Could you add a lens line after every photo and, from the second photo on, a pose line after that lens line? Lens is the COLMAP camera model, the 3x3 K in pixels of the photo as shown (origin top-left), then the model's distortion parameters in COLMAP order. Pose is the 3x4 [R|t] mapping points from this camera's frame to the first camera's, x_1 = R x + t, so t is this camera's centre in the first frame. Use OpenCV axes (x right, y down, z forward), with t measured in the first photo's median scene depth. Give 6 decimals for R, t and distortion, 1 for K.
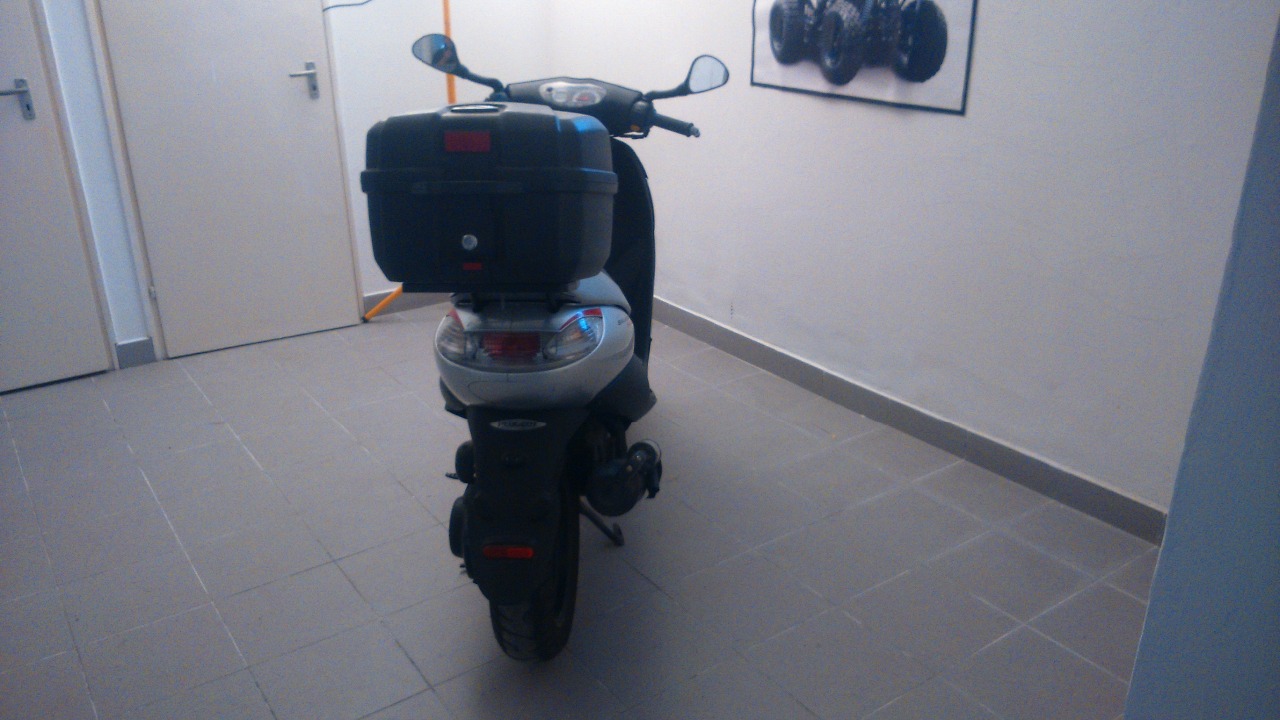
lens RADIAL K [[1012.4, 0, 647.2], [0, 1012.4, 364.7], [0, 0, 1]] dist [0.029053, -0.046944]
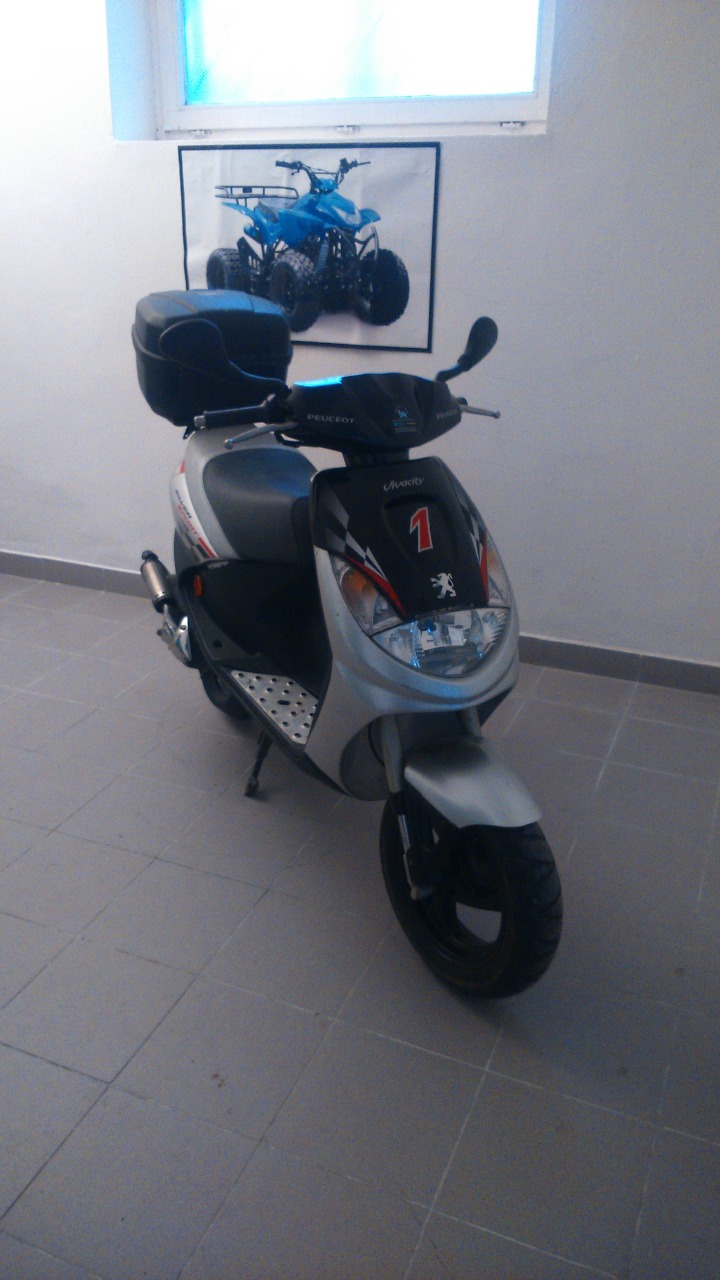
lens RADIAL K [[1012.4, 0, 363.1], [0, 1012.4, 628.8], [0, 0, 1]] dist [0.029053, -0.046944]
pose [[0.847906, -0.186220, 0.496364, -0.322927], [0.184824, 0.981371, 0.052456, -0.012677], [-0.496885, 0.047262, 0.866528, 0.057564]]
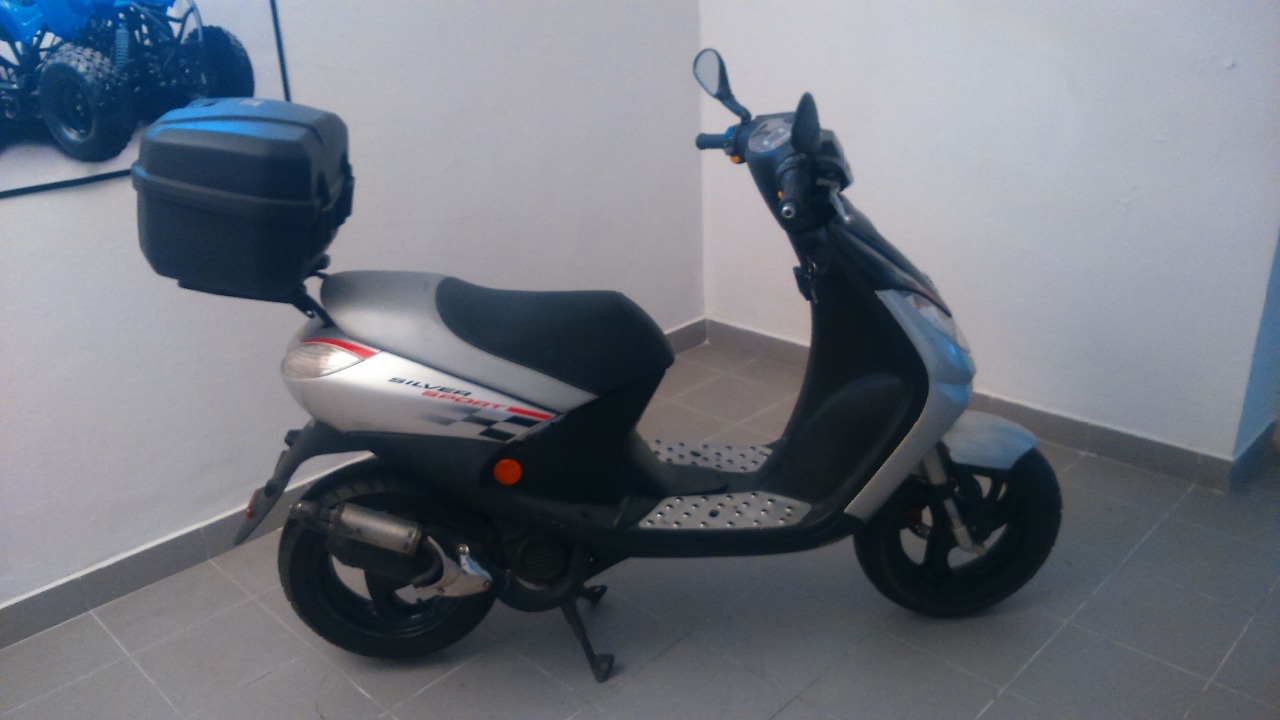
lens RADIAL K [[1012.4, 0, 637.1], [0, 1012.4, 357.0], [0, 0, 1]] dist [0.029053, -0.046944]
pose [[-0.158427, -0.362416, 0.918453, -0.556426], [0.415386, 0.819414, 0.394987, -0.277349], [-0.895743, 0.444089, 0.020726, 0.680379]]
